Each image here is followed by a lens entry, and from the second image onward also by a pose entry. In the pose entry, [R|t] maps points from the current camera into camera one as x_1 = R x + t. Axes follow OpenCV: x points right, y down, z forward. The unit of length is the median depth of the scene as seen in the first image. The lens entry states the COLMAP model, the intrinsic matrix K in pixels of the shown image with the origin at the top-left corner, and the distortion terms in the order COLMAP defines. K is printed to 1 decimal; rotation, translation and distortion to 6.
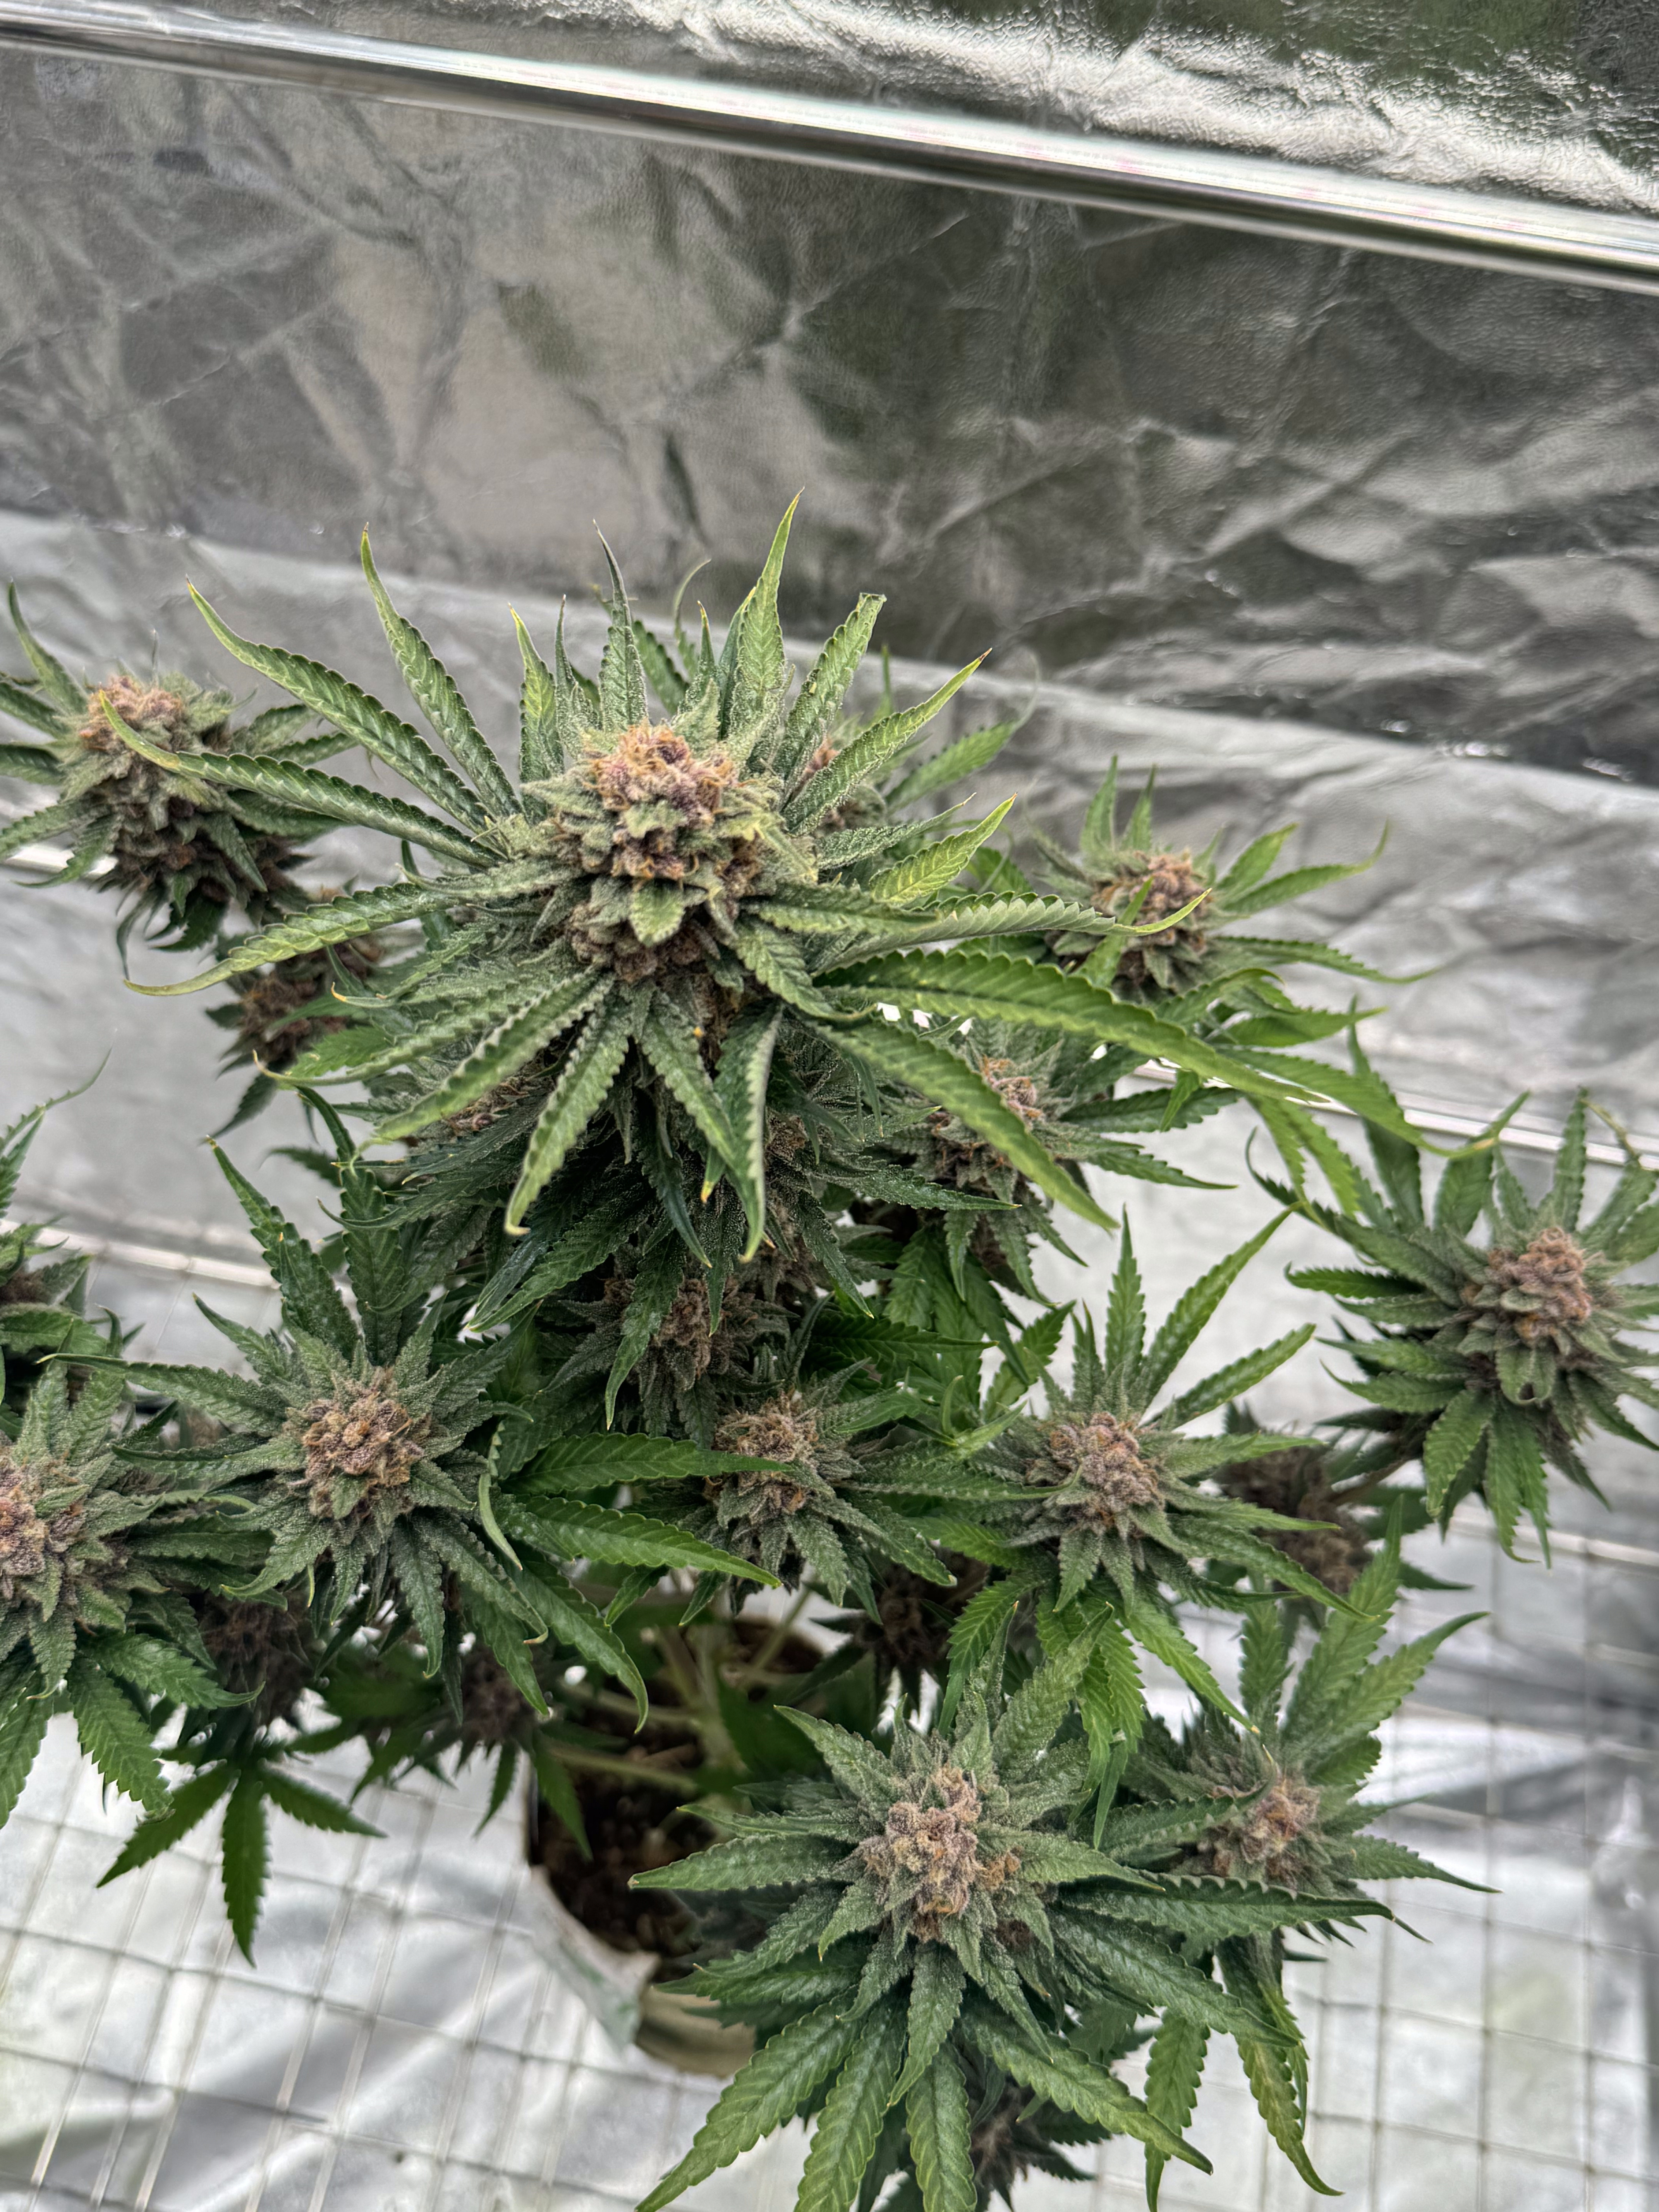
lens RADIAL K [[1932.3, 0, 776.2], [0, 1932.3, 1100.6], [0, 0, 1]] dist [0.031626, -0.000220]
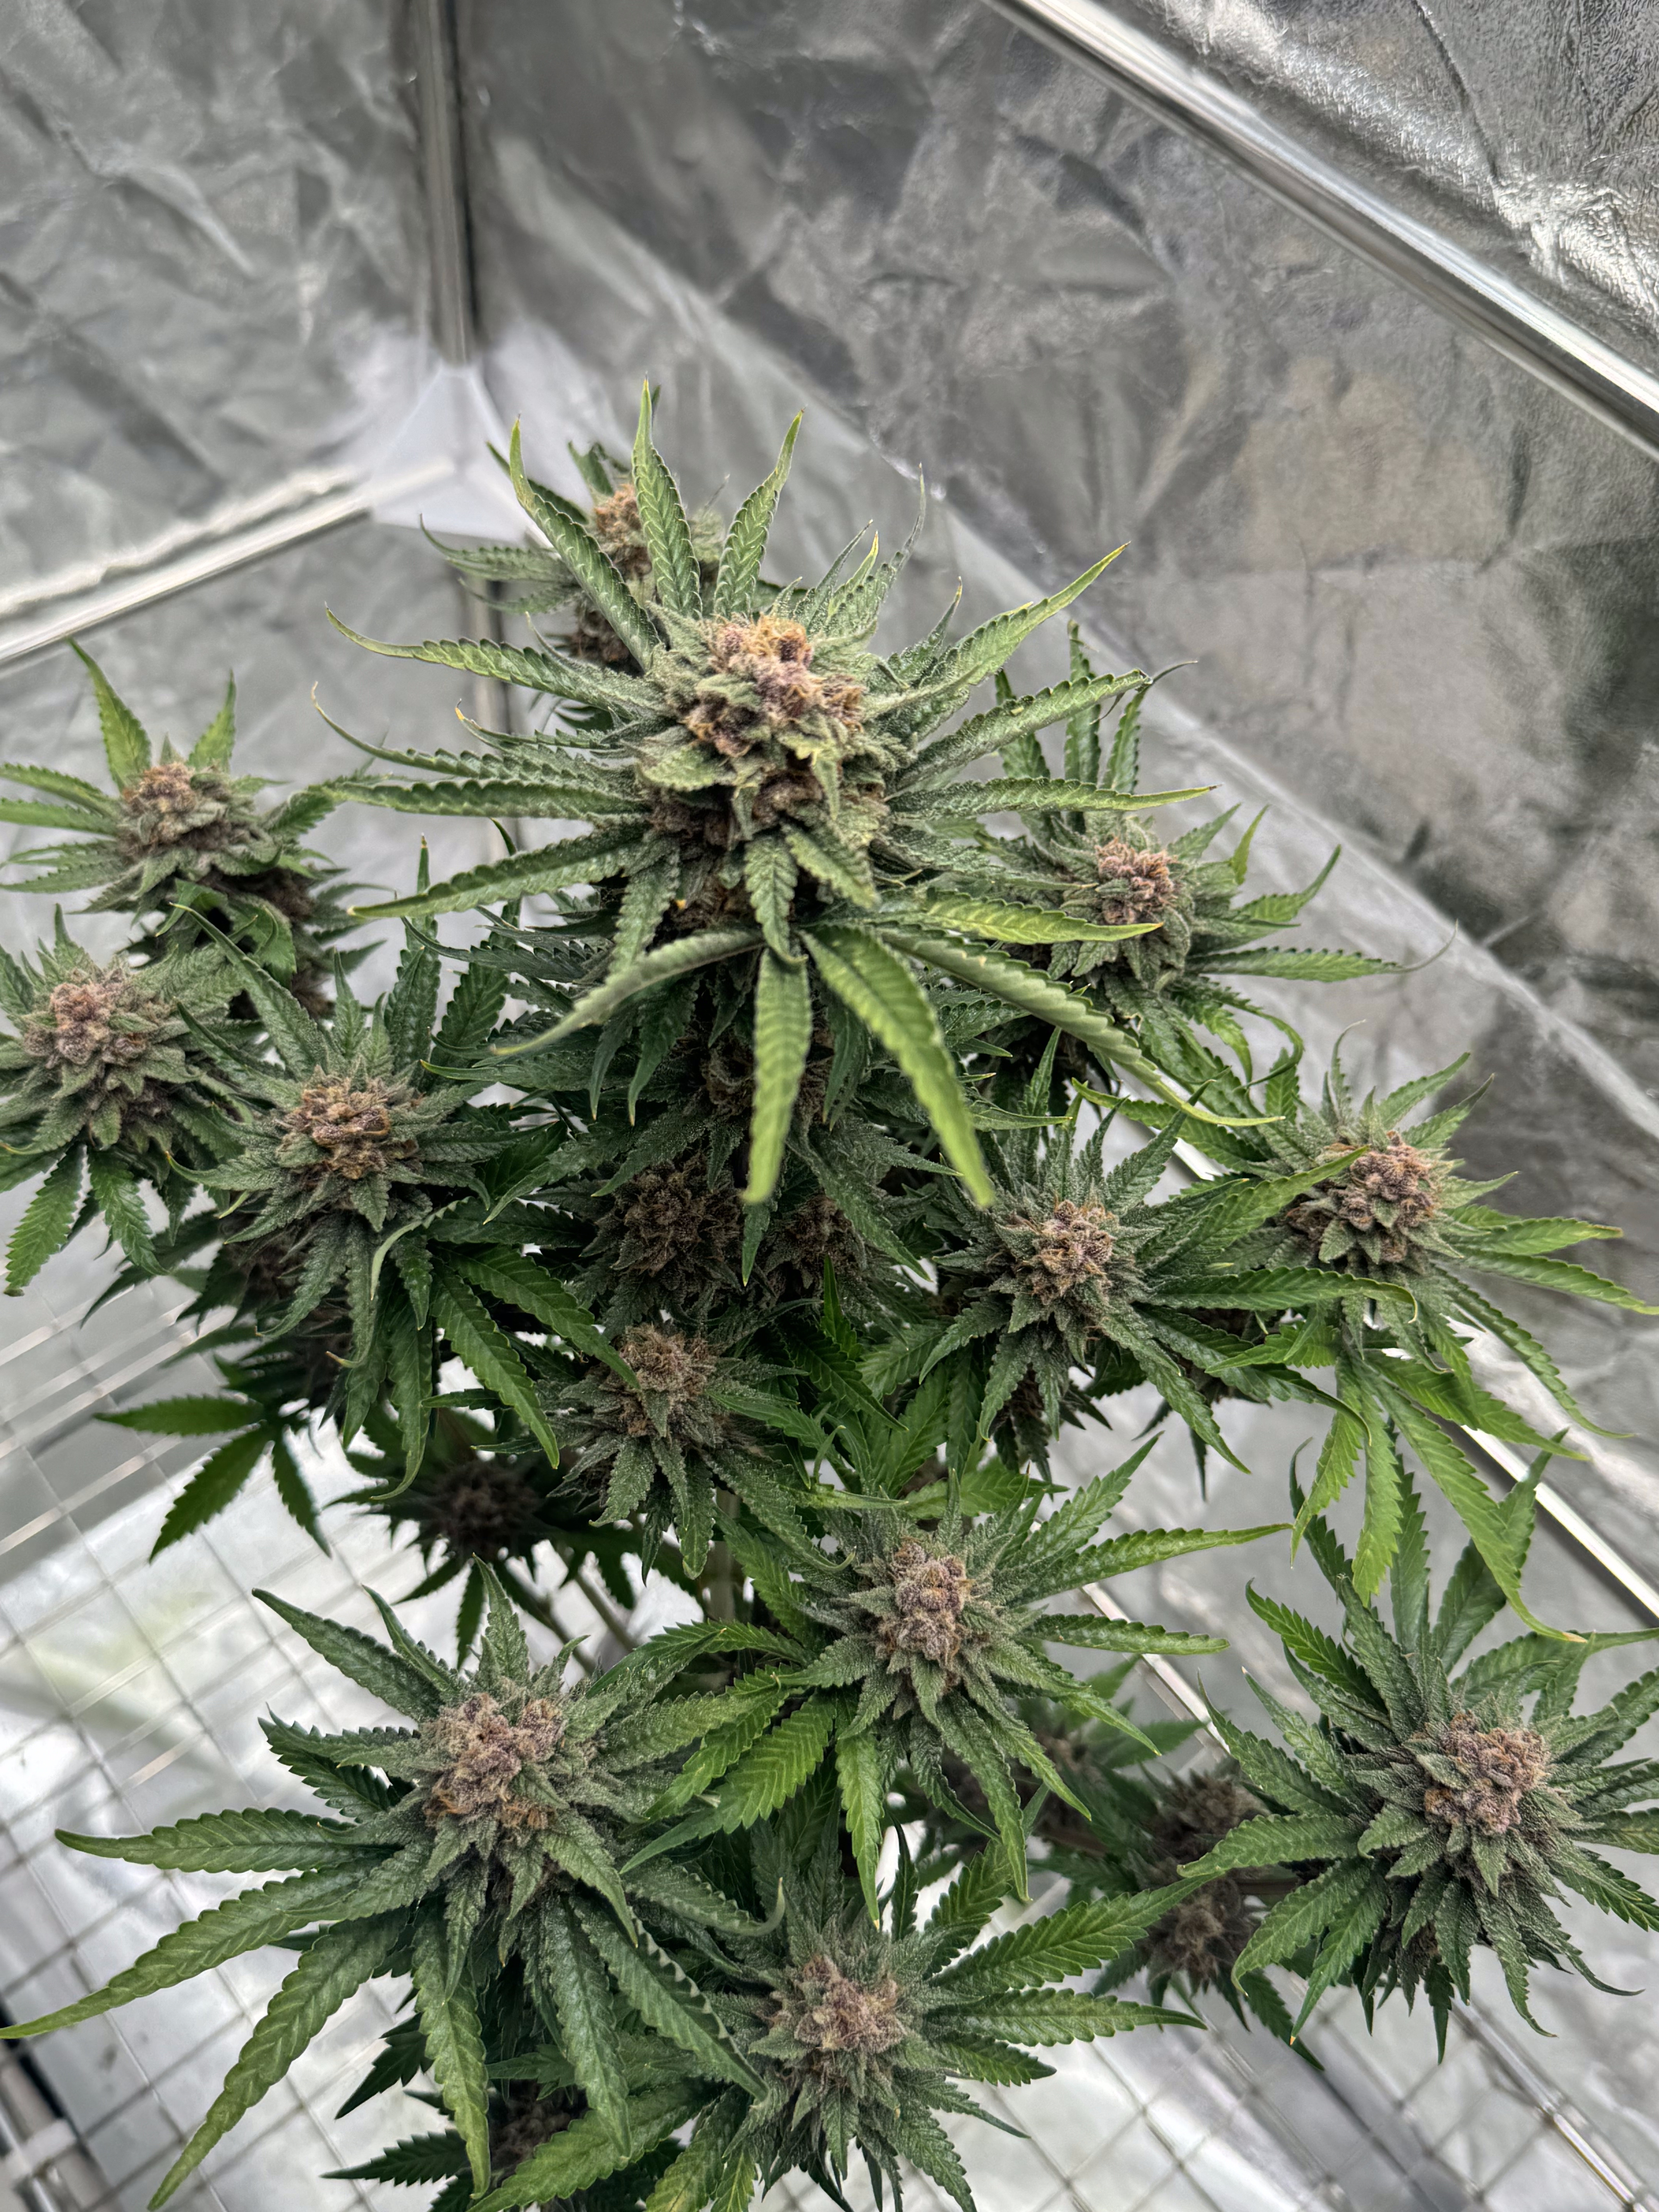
lens RADIAL K [[1895.3, 0, 834.6], [0, 1895.3, 1120.4], [0, 0, 1]] dist [0.143373, -0.285630]
pose [[0.779496, 0.550579, -0.298744, 0.287745], [-0.567816, 0.822445, 0.034178, -0.015595], [0.264518, 0.142990, 0.953721, 0.049525]]
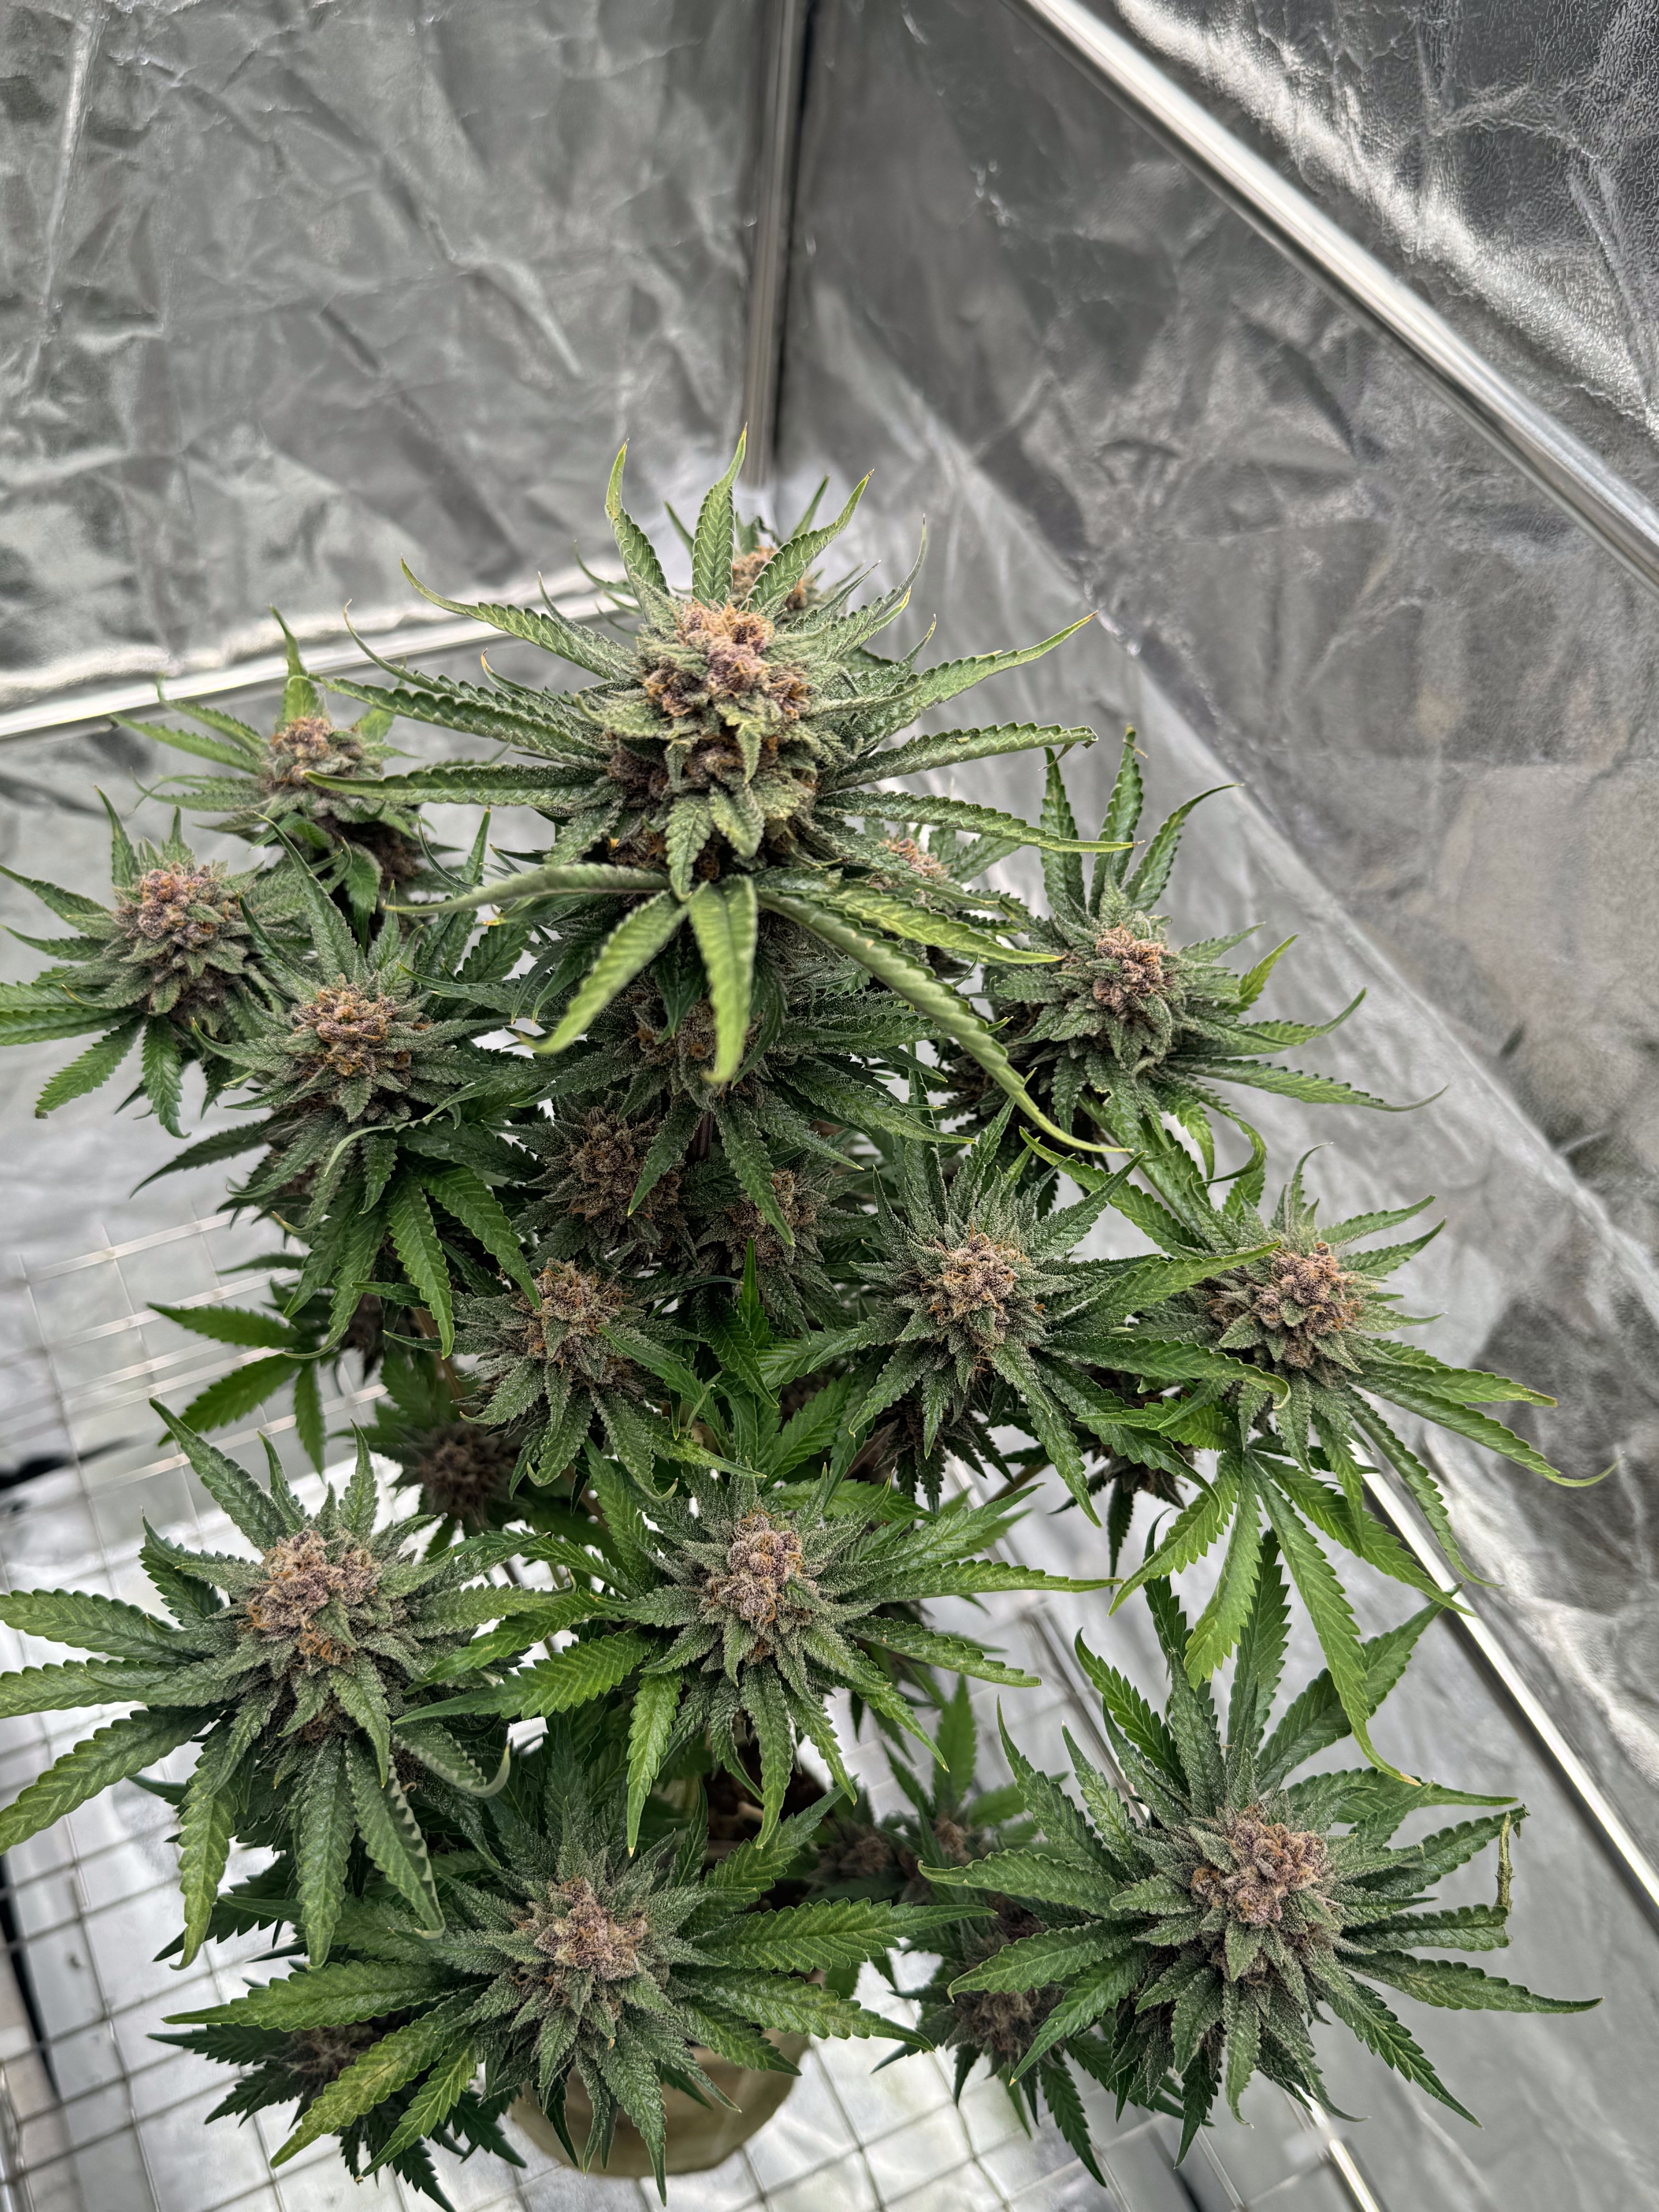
lens RADIAL K [[1895.3, 0, 834.6], [0, 1895.3, 1120.4], [0, 0, 1]] dist [0.143373, -0.285630]
pose [[0.603007, 0.655206, -0.455069, 0.488683], [-0.717370, 0.694901, 0.049936, -0.052126], [0.348946, 0.296342, 0.889055, 0.060905]]
